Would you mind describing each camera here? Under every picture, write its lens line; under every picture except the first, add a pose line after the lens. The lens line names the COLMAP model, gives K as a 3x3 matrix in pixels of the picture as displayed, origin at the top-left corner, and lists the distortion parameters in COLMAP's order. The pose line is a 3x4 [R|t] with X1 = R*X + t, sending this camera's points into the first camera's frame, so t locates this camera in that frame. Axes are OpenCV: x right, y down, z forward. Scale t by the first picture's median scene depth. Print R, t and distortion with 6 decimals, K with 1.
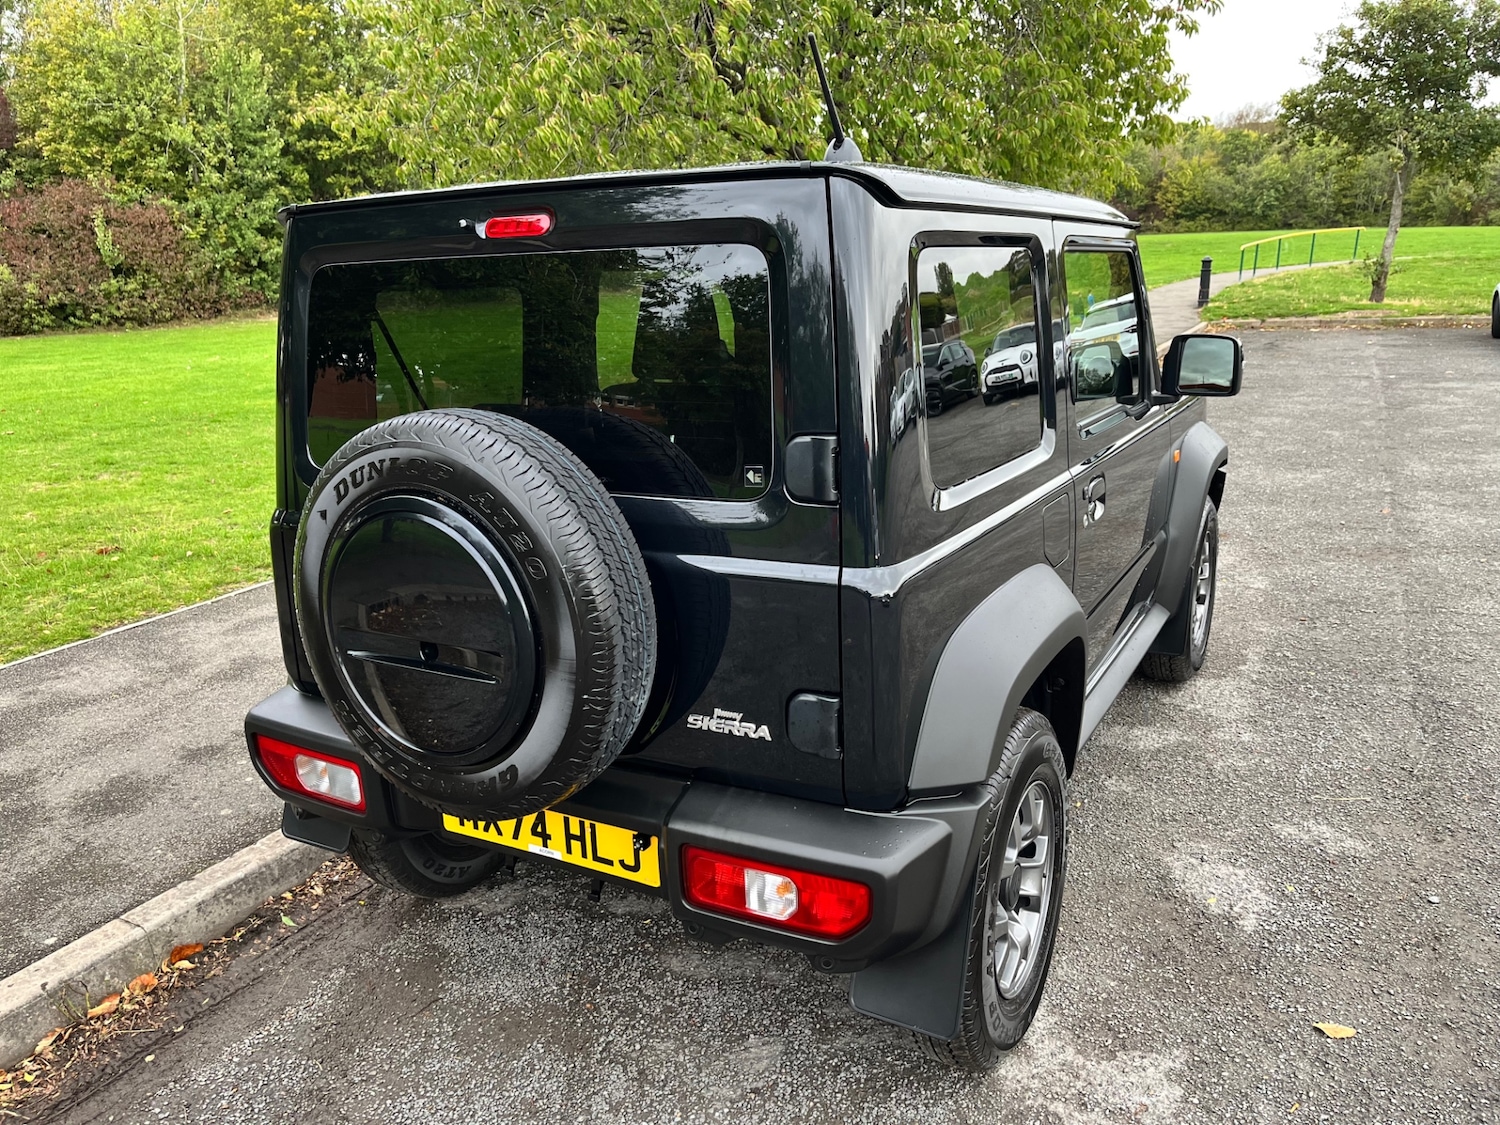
lens RADIAL K [[1138.3, 0, 737.6], [0, 1138.3, 563.0], [0, 0, 1]] dist [0.071171, -0.099521]
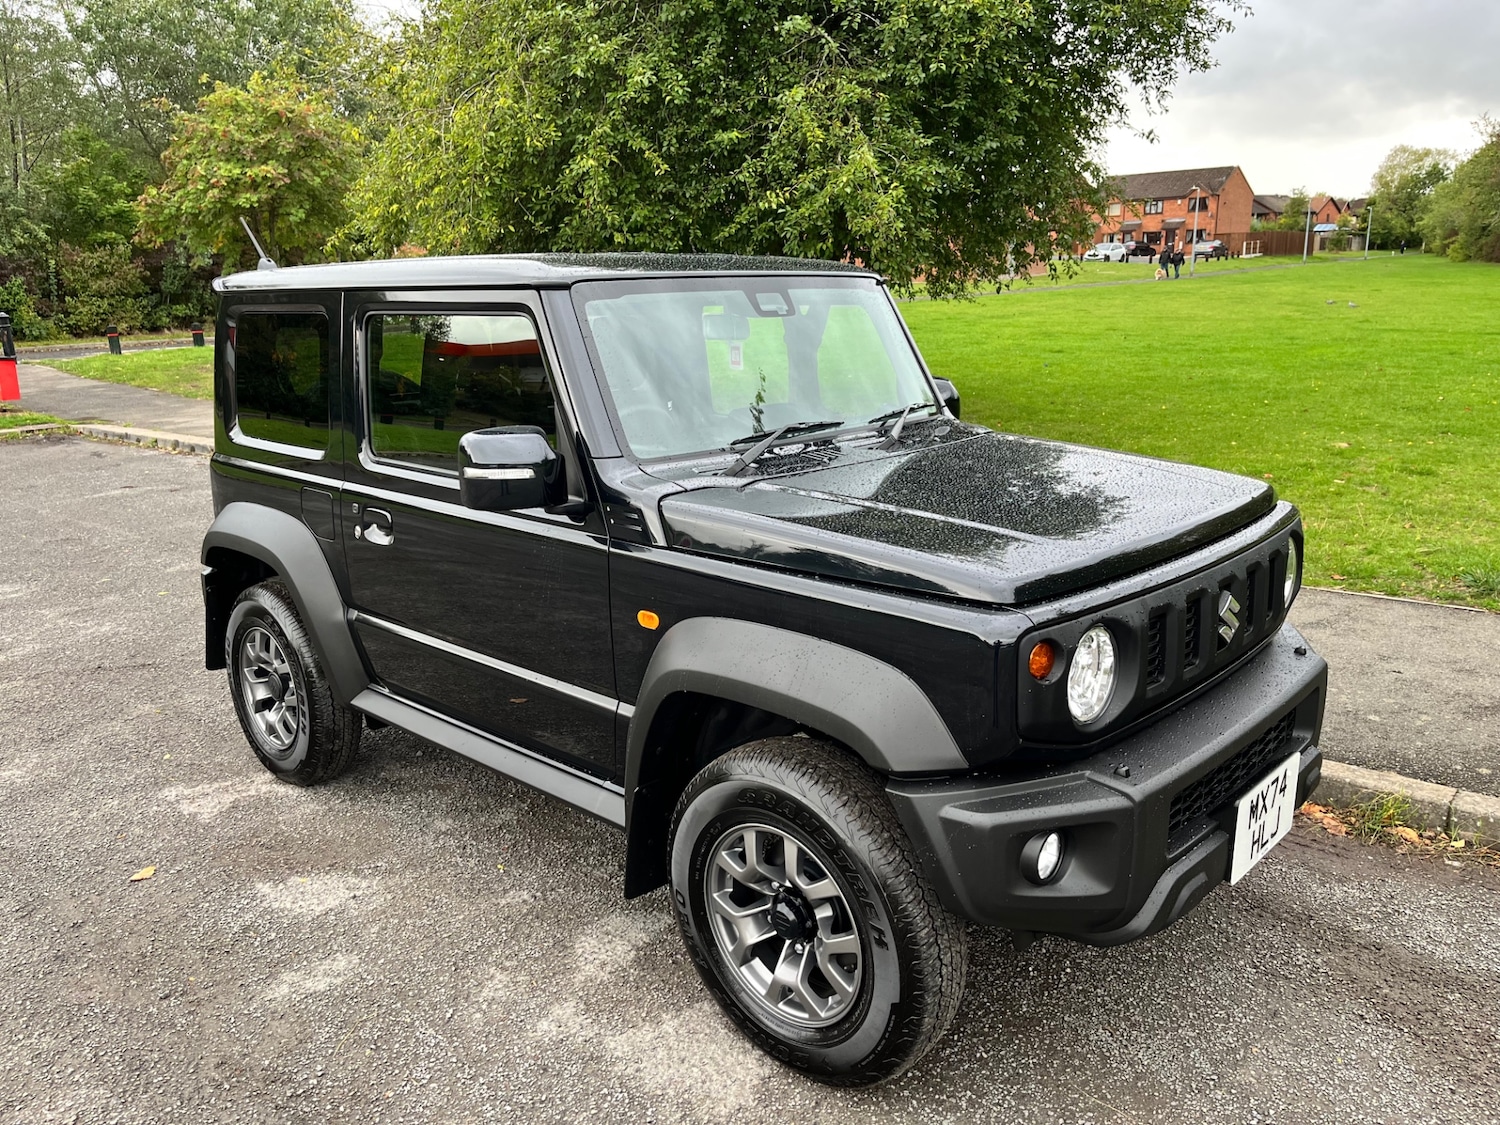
lens RADIAL K [[1138.3, 0, 737.1], [0, 1138.3, 569.2], [0, 0, 1]] dist [0.071171, -0.099521]
pose [[-0.242720, 0.269030, -0.932046, 1.269396], [-0.207689, 0.924089, 0.320819, -0.446424], [0.947603, 0.271445, -0.168420, 1.487190]]
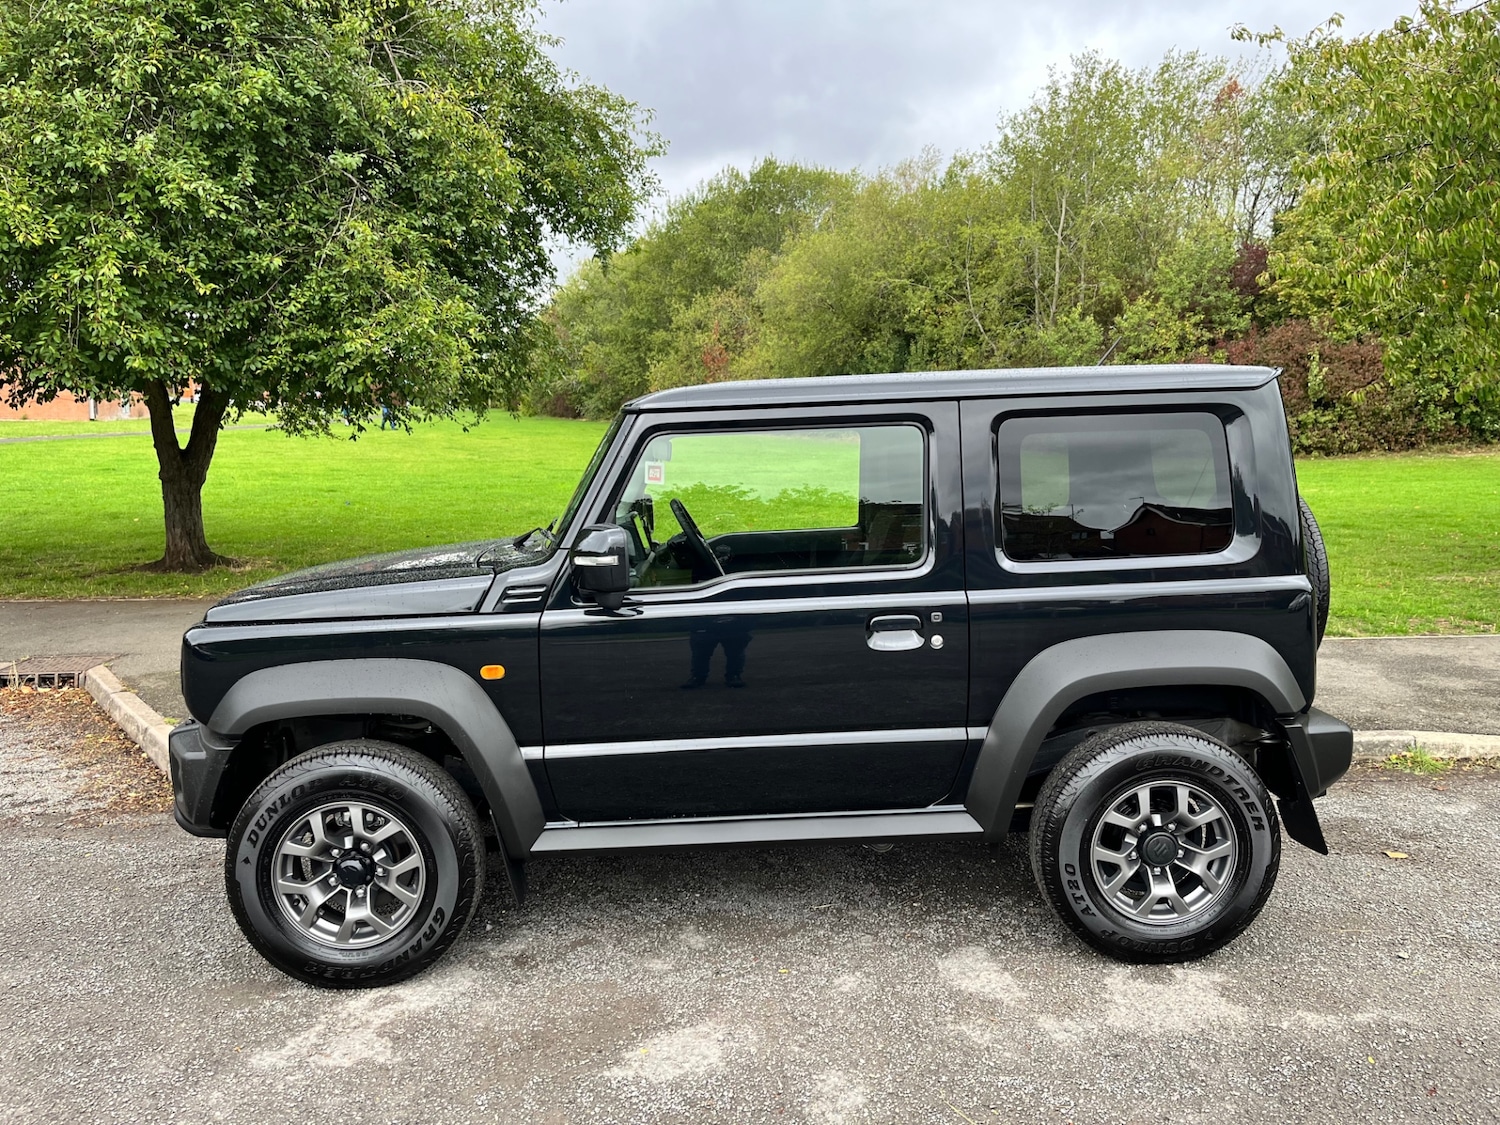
lens RADIAL K [[1138.3, 0, 756.0], [0, 1138.3, 552.5], [0, 0, 1]] dist [0.071171, -0.099521]
pose [[0.500069, 0.130357, -0.856118, 1.256275], [-0.227934, 0.973560, 0.015100, -0.175804], [0.835450, 0.187587, 0.516560, 0.457590]]
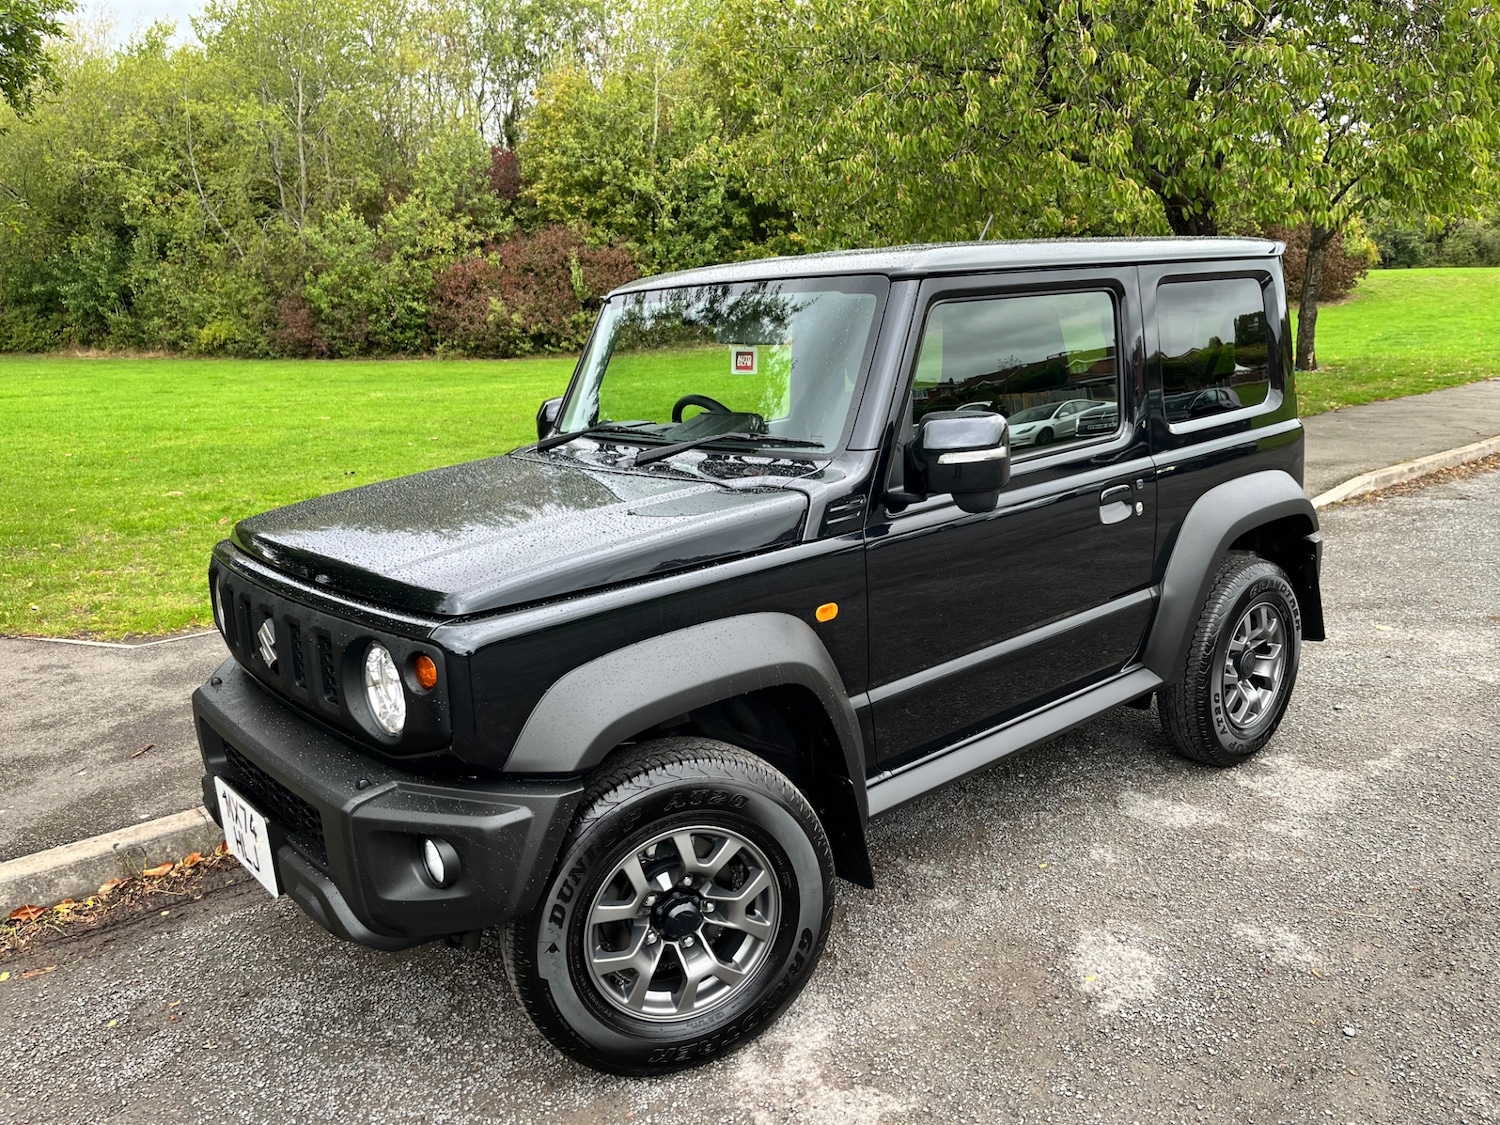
lens RADIAL K [[1138.3, 0, 746.4], [0, 1138.3, 569.5], [0, 0, 1]] dist [0.071171, -0.099521]
pose [[0.928850, 0.085859, -0.360369, 0.450983], [-0.093116, 0.995651, -0.002789, -0.013322], [0.358563, 0.036146, 0.932806, 0.001123]]
